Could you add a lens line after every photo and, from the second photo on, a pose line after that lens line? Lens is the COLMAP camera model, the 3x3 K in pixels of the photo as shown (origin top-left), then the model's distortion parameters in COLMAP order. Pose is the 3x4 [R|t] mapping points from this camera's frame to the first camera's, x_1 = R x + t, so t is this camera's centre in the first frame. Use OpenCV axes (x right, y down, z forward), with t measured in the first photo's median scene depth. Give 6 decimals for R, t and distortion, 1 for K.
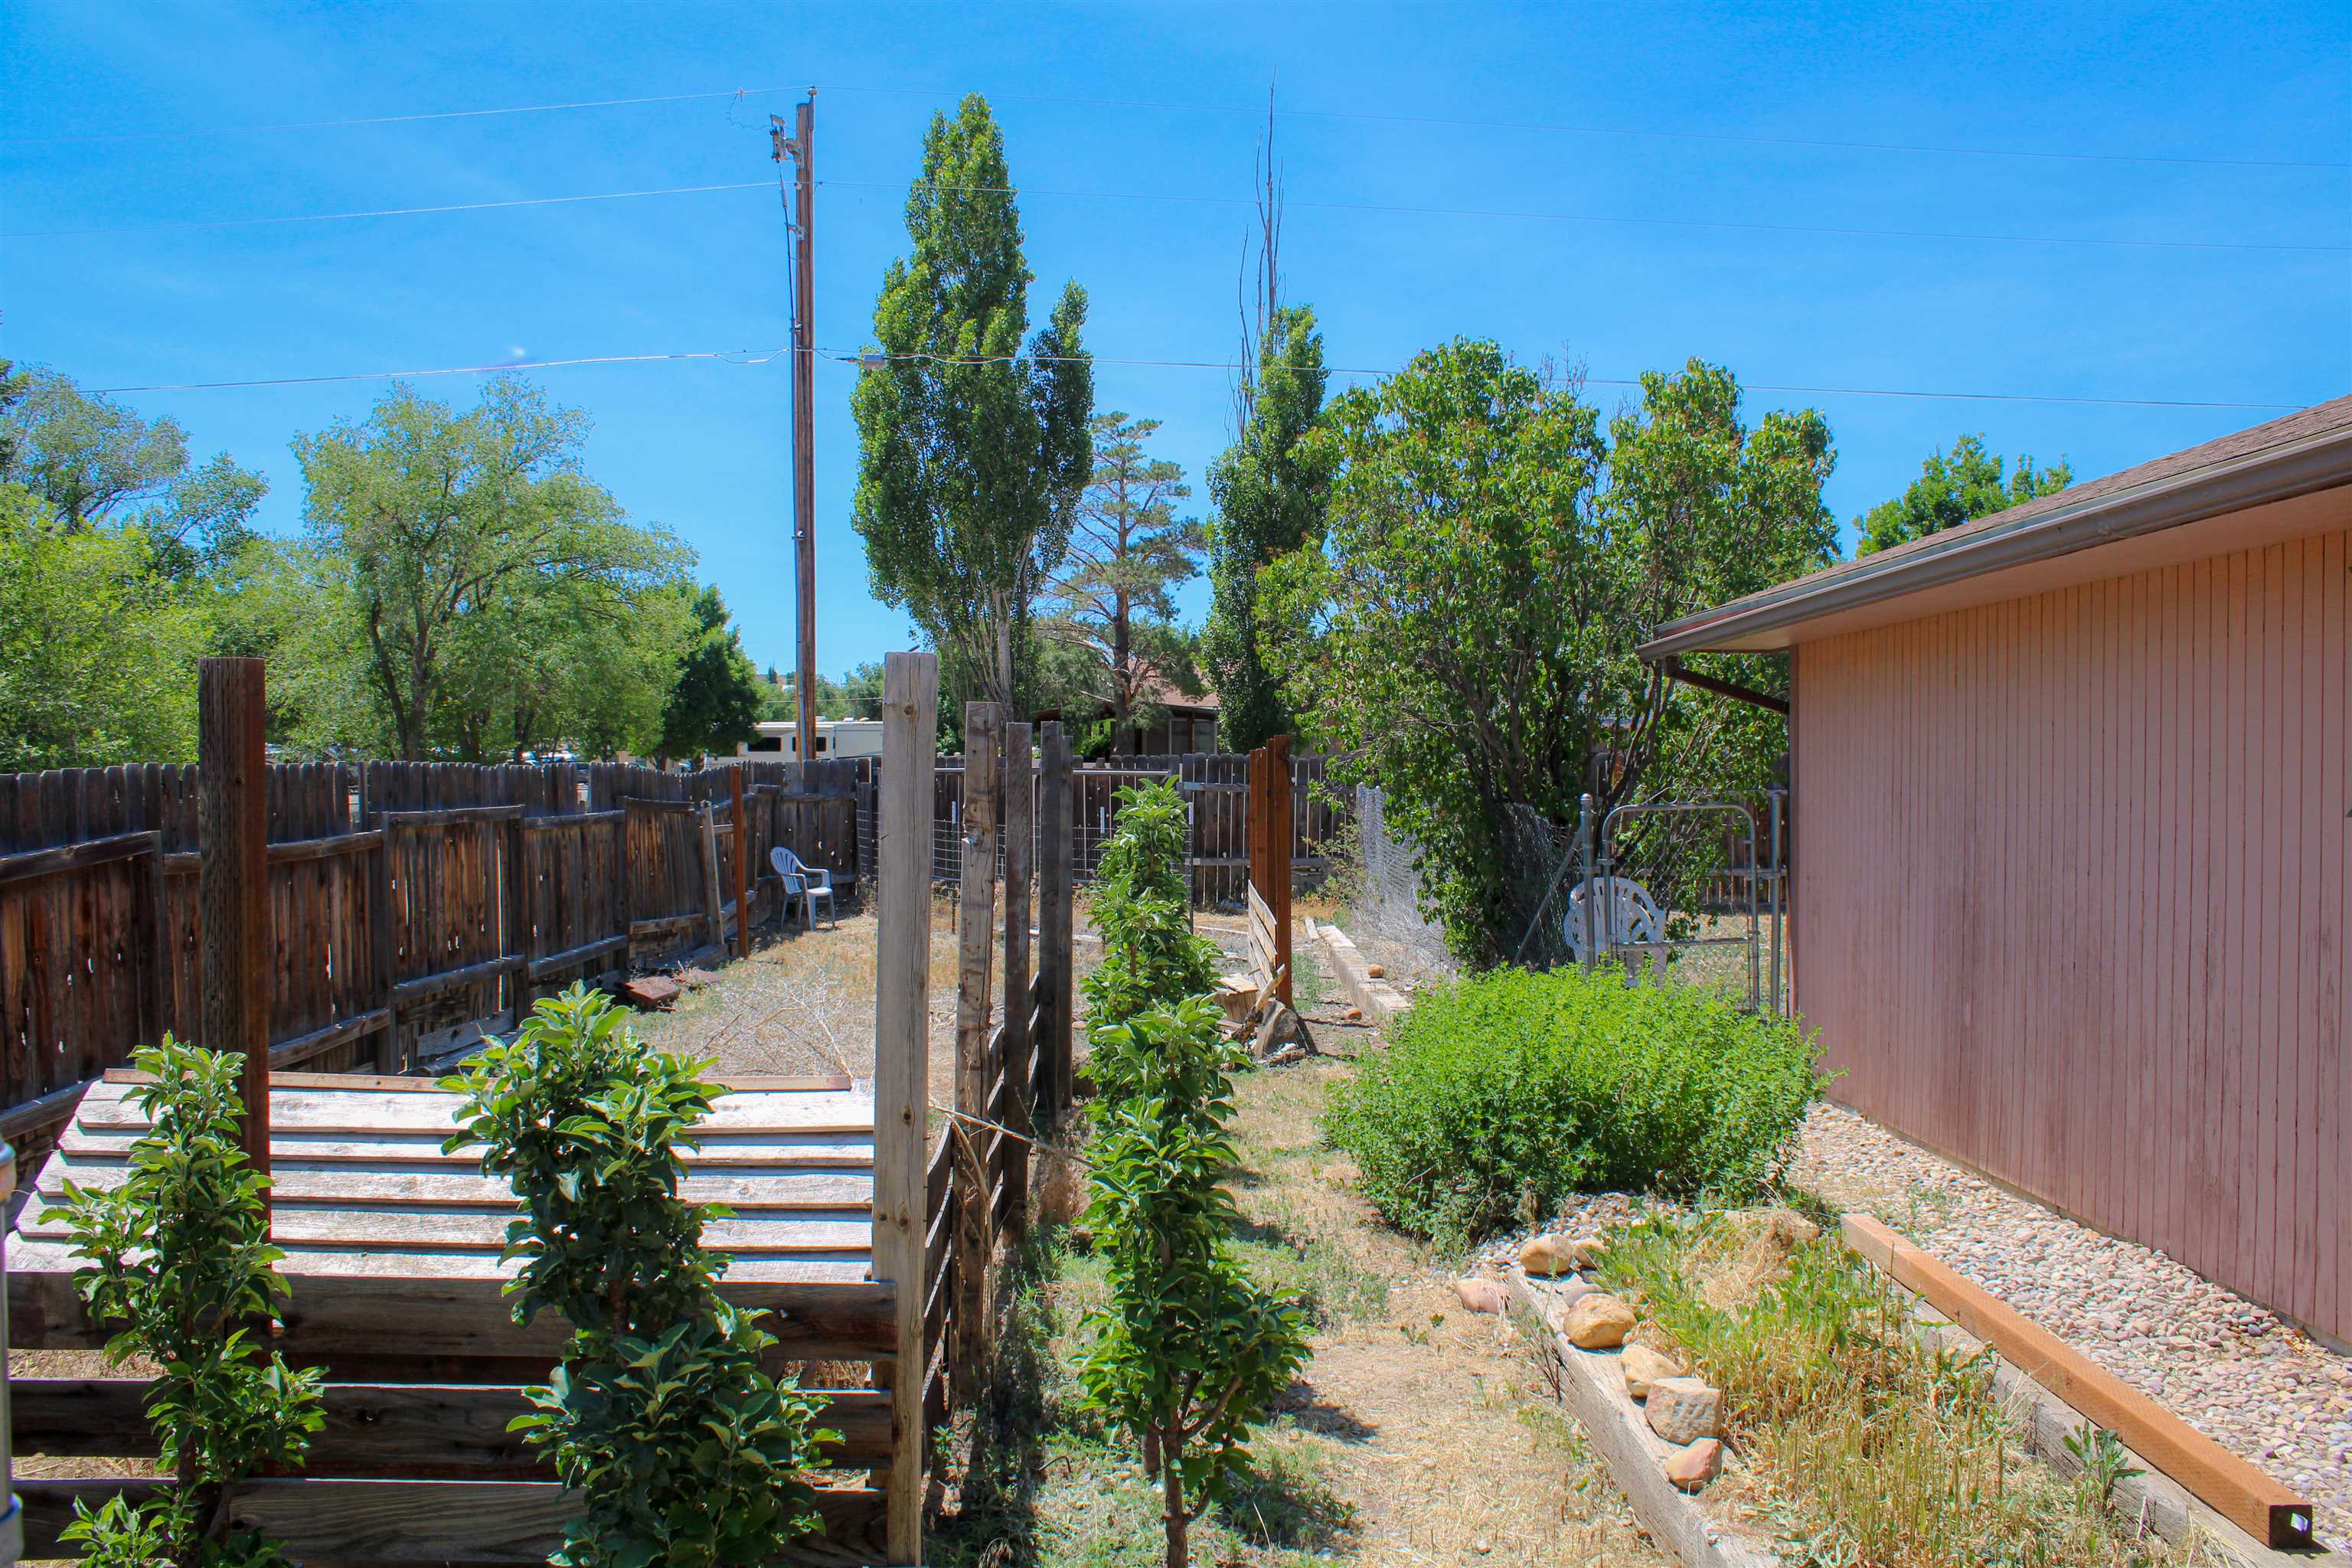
lens RADIAL K [[1939.3, 0, 1175.9], [0, 1939.3, 816.5], [0, 0, 1]] dist [-0.116075, 0.050583]
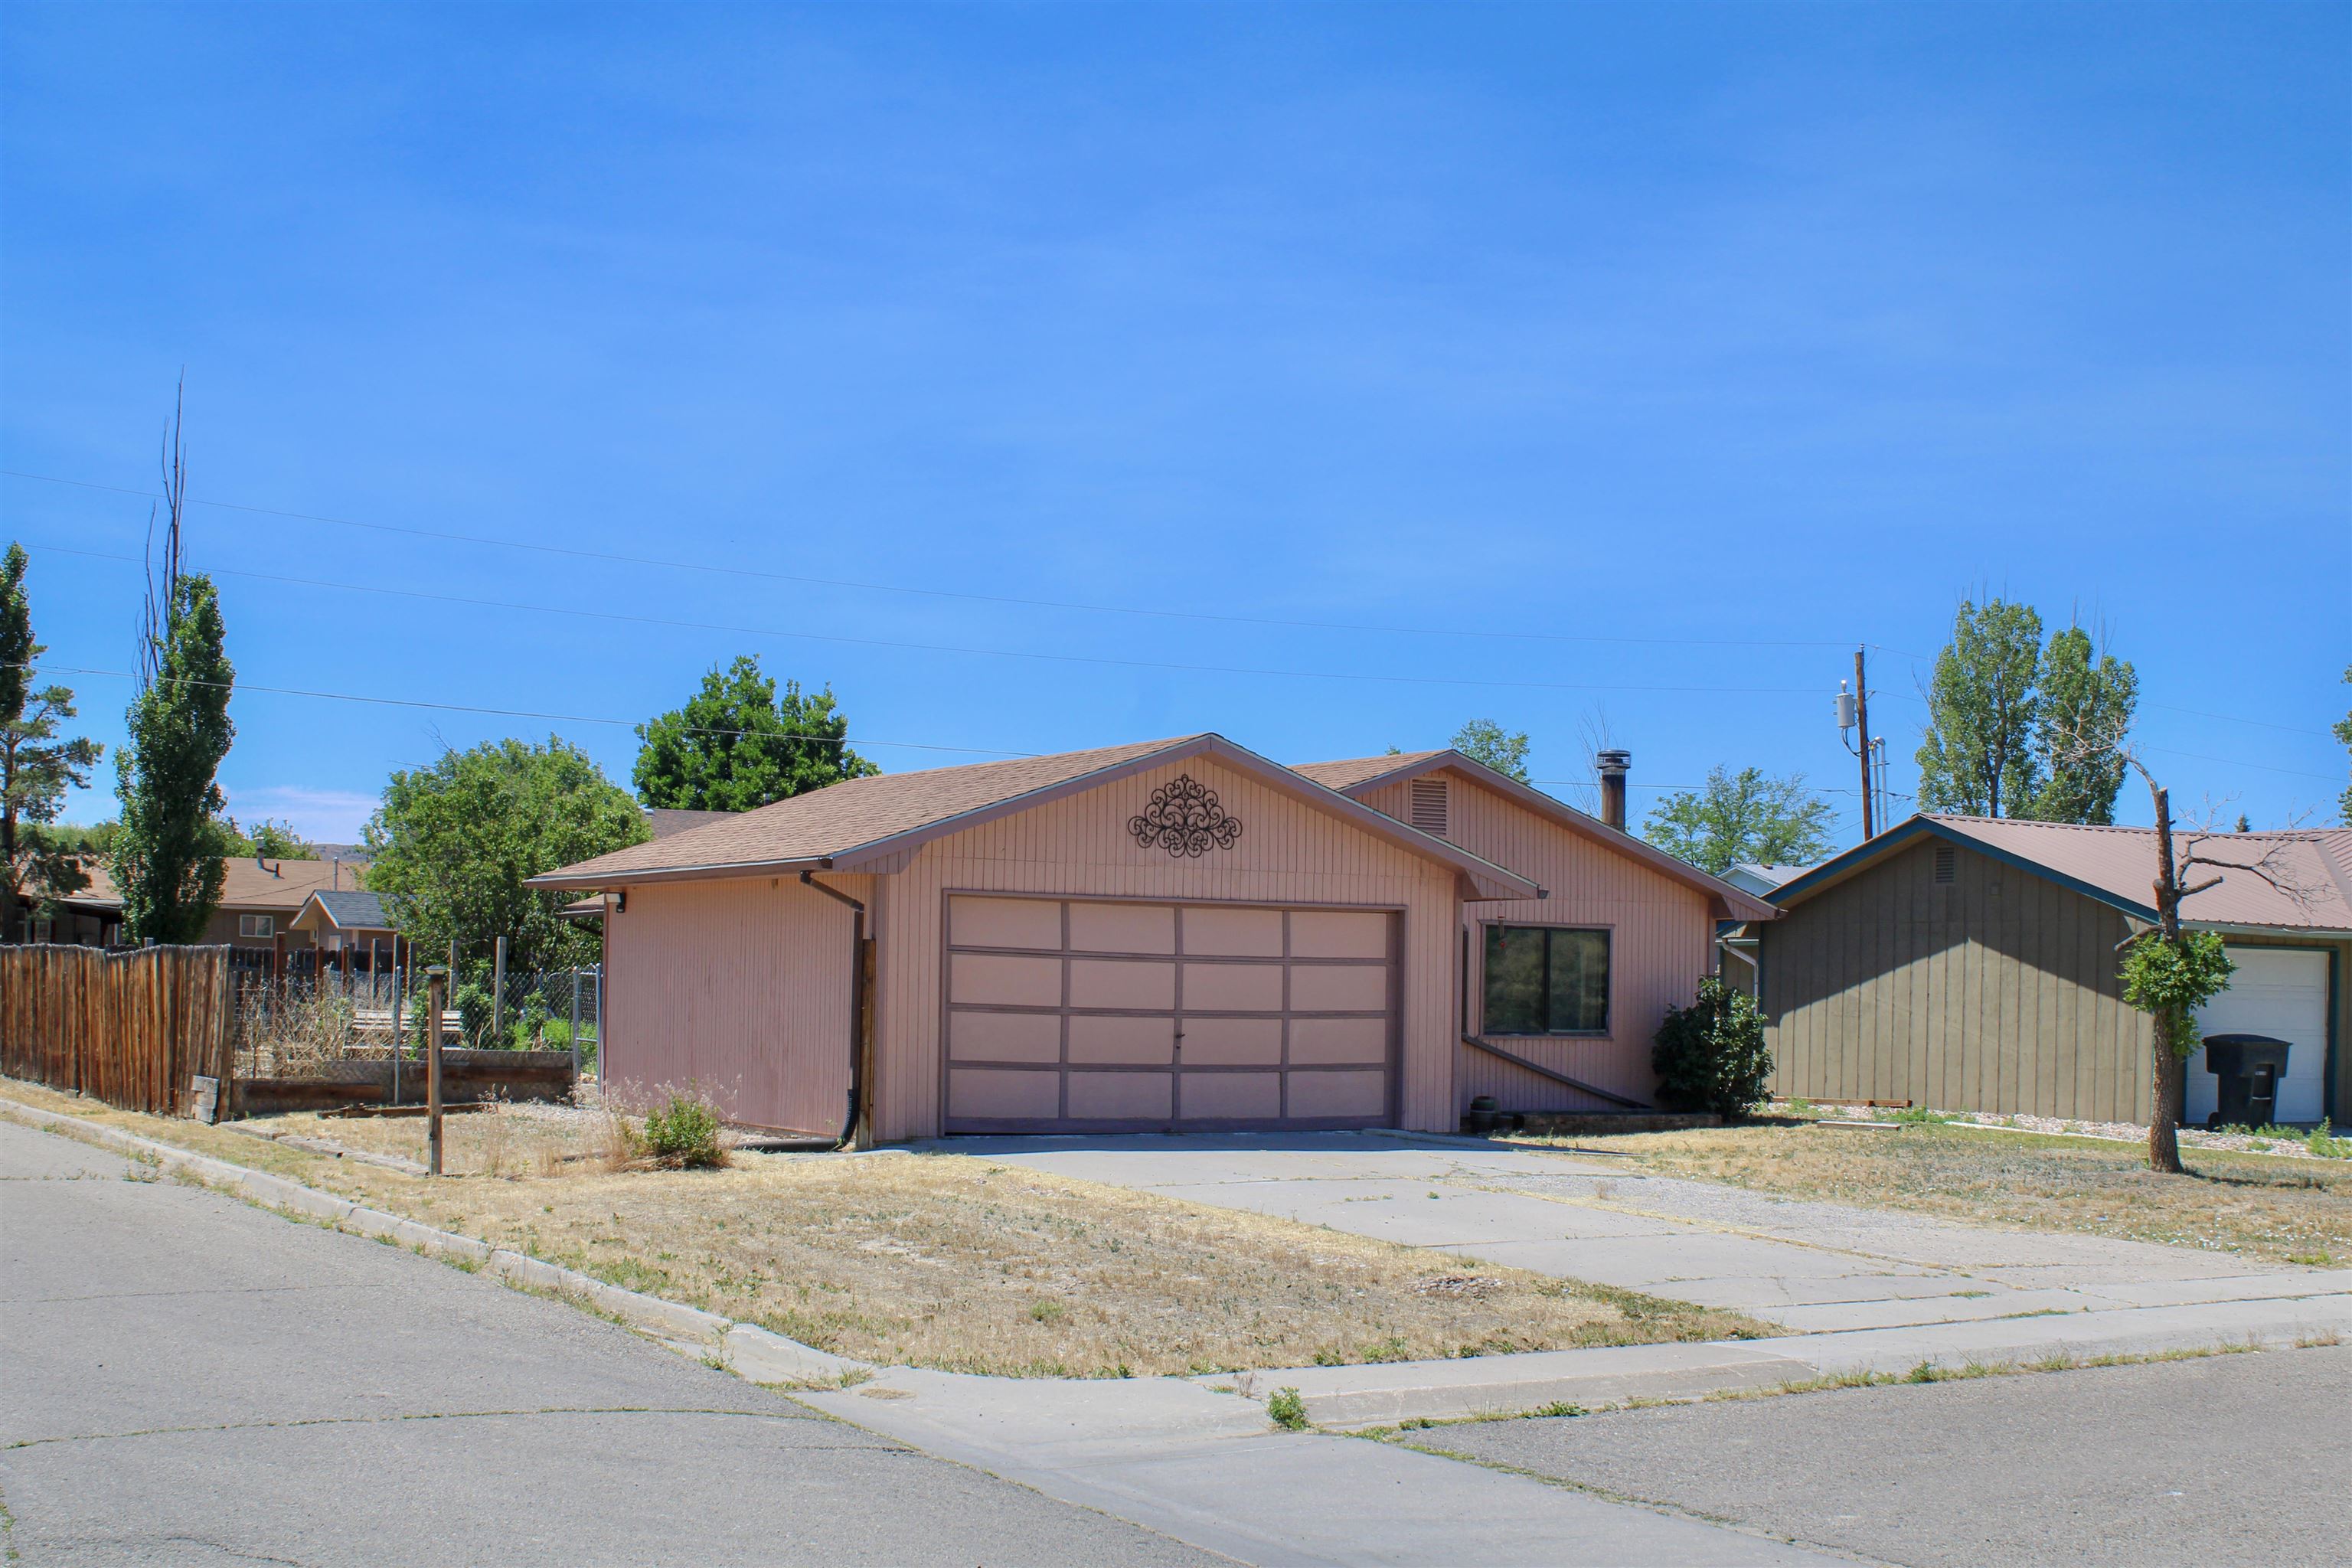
lens RADIAL K [[2798.2, 0, 1176.0], [0, 2798.2, 784.0], [0, 0, 1]] dist [0.007150, -0.335020]
pose [[0.859006, 0.052352, 0.509282, -0.283732], [-0.005461, 0.995638, -0.093136, 0.023994], [-0.511936, 0.077223, 0.855545, -0.774359]]
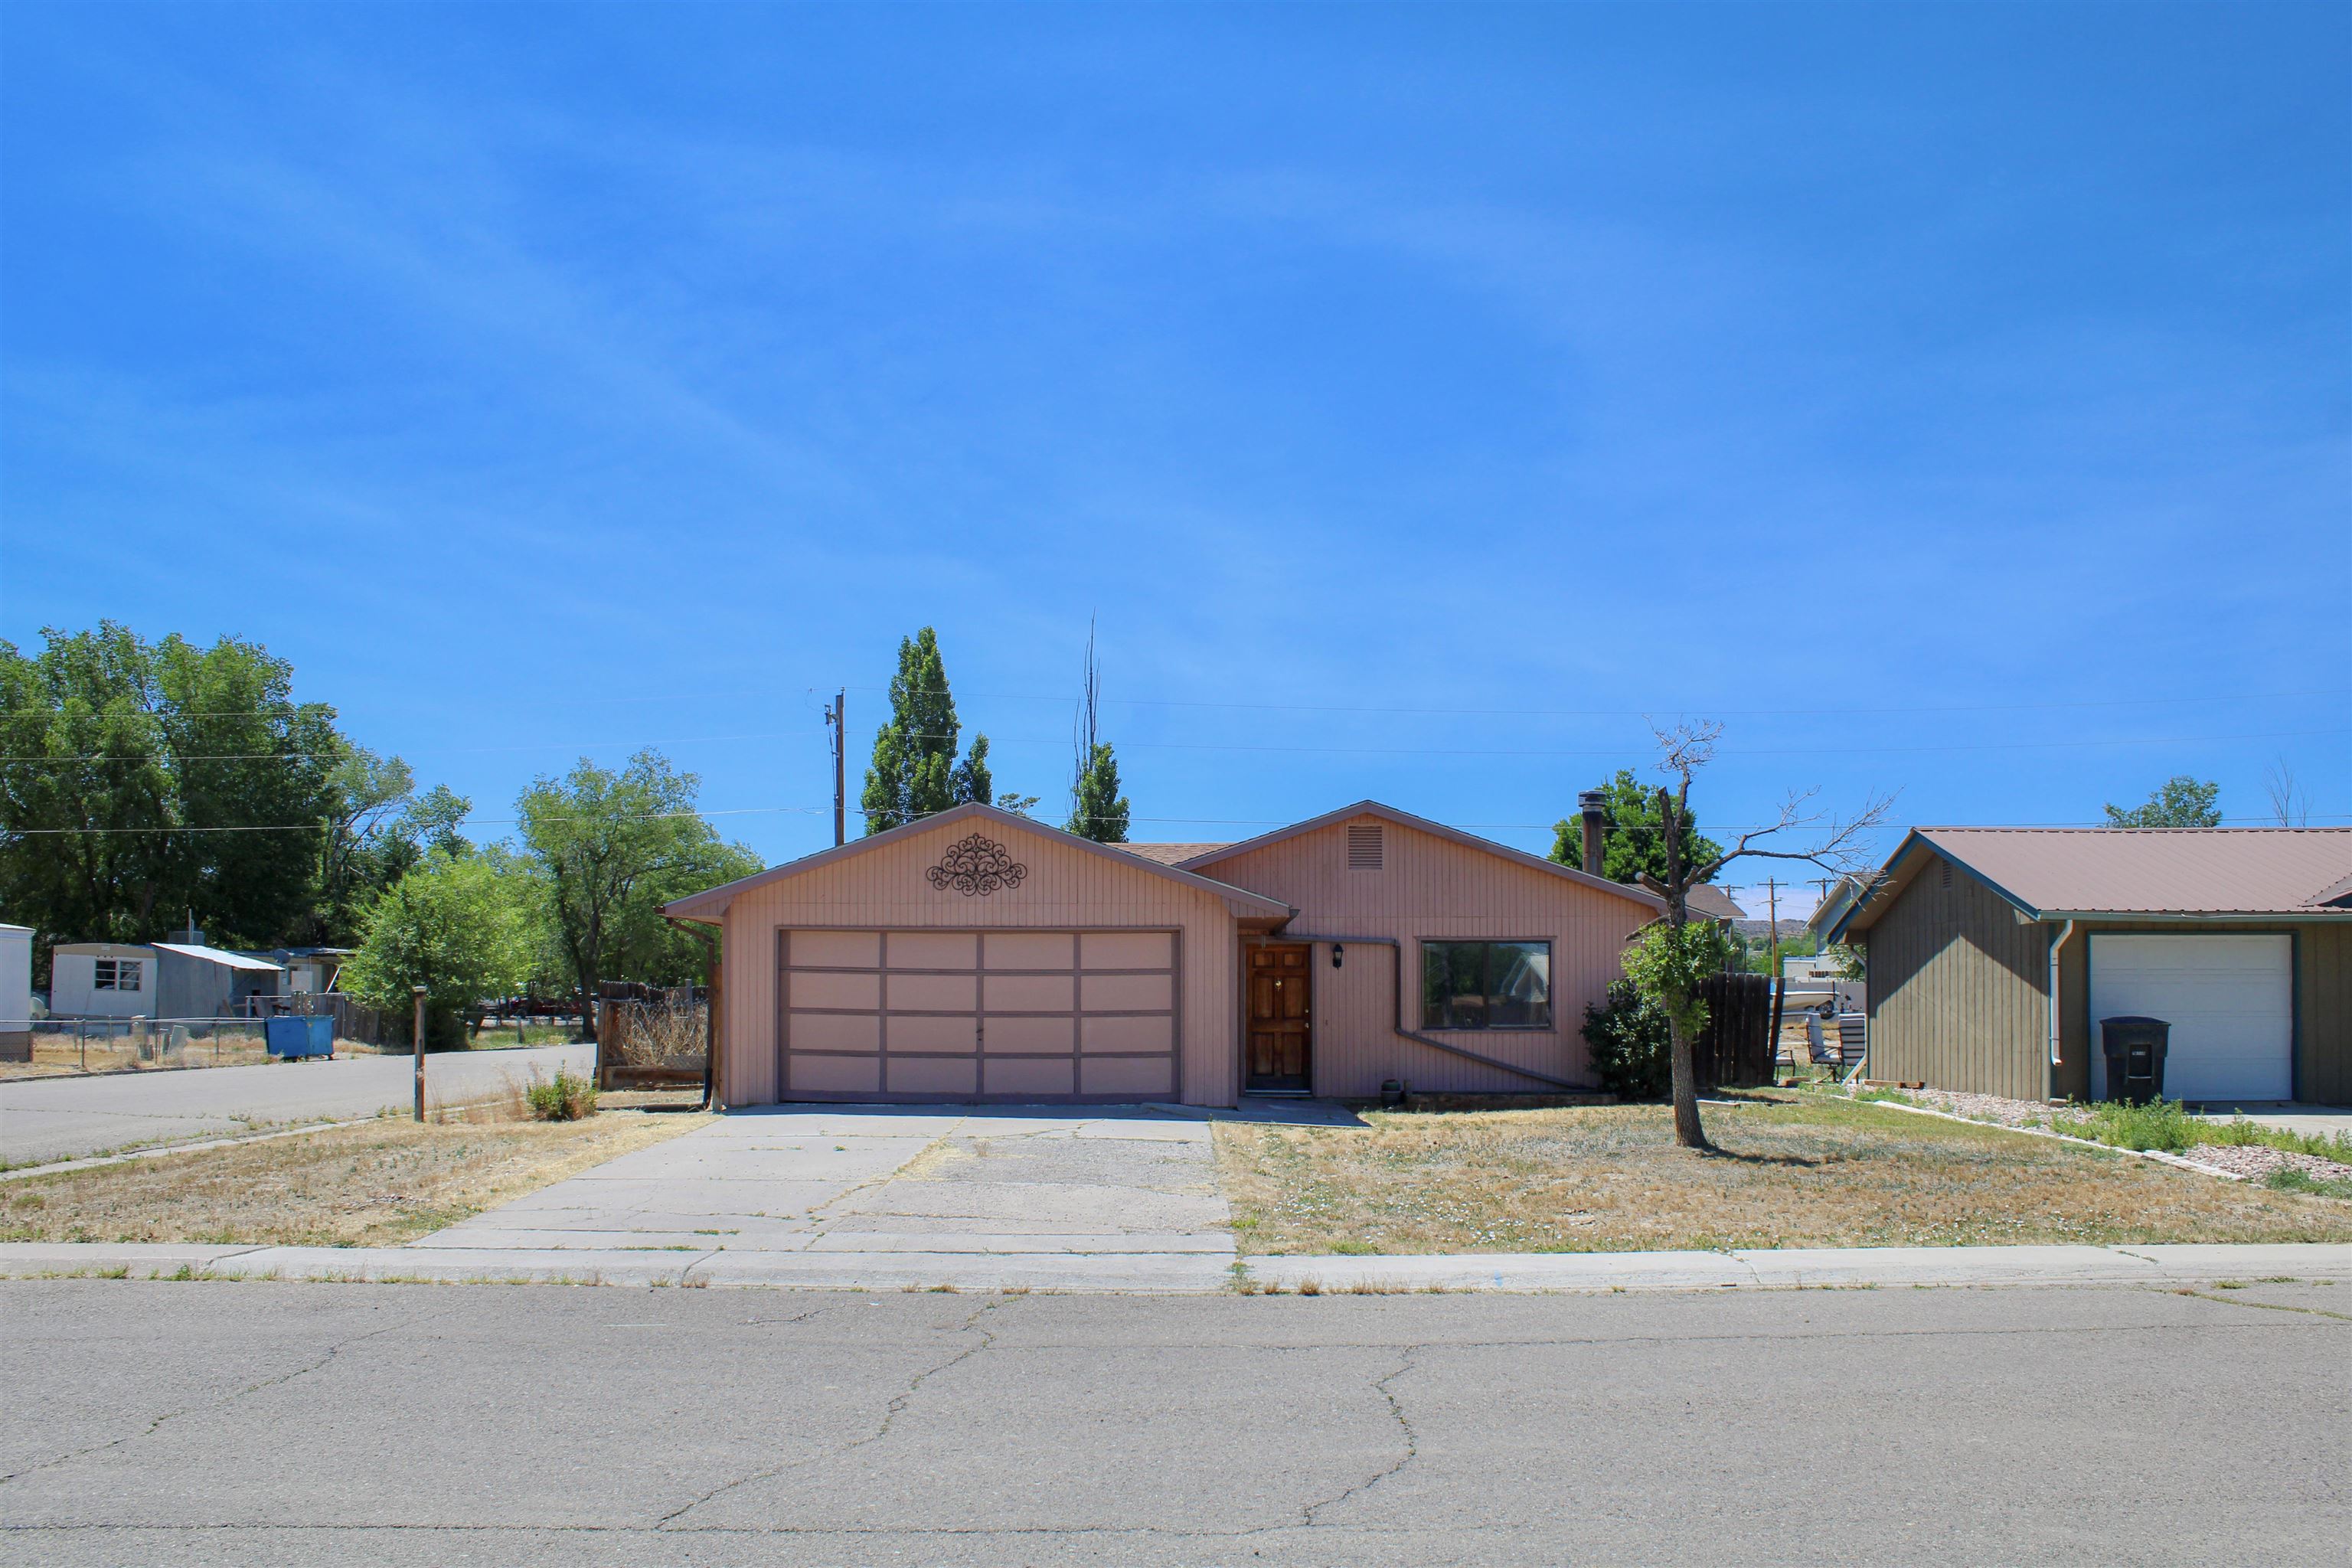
lens RADIAL K [[1939.3, 0, 1175.9], [0, 1939.3, 816.5], [0, 0, 1]] dist [-0.116075, 0.050583]
pose [[0.999986, -0.000334, -0.005337, 0.139773], [-0.000322, 0.992457, -0.122595, 0.029552], [0.005338, 0.122595, 0.992442, -0.813972]]
